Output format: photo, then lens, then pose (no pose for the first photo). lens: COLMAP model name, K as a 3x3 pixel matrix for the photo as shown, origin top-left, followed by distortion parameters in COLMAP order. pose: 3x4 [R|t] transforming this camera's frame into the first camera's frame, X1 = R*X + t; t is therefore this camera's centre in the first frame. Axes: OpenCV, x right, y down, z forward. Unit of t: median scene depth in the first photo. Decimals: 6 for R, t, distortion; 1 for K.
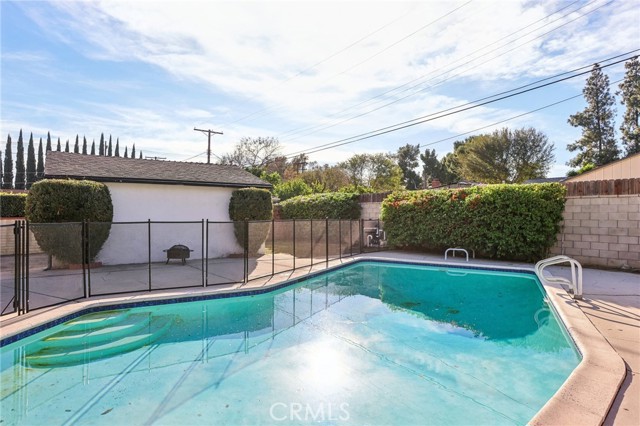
lens RADIAL K [[391.8, 0, 320.0], [0, 391.8, 213.0], [0, 0, 1]] dist [0.056997, 0.000215]
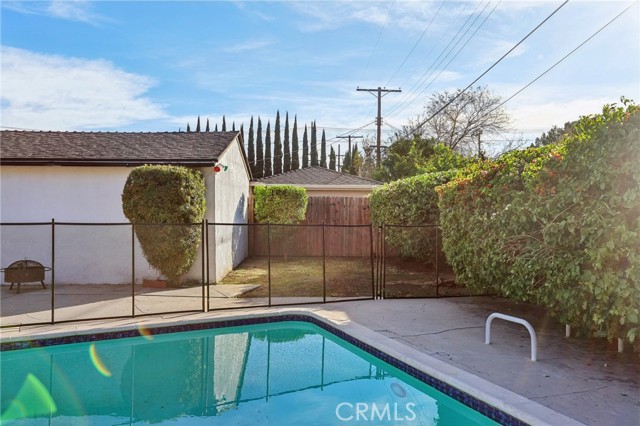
lens RADIAL K [[496.0, 0, 320.0], [0, 496.0, 213.0], [0, 0, 1]] dist [0.001238, 0.000692]
pose [[0.819211, -0.003330, -0.573483, 0.149777], [0.014957, 0.999767, 0.015561, -0.000425], [0.573298, -0.021326, 0.819070, 0.191020]]
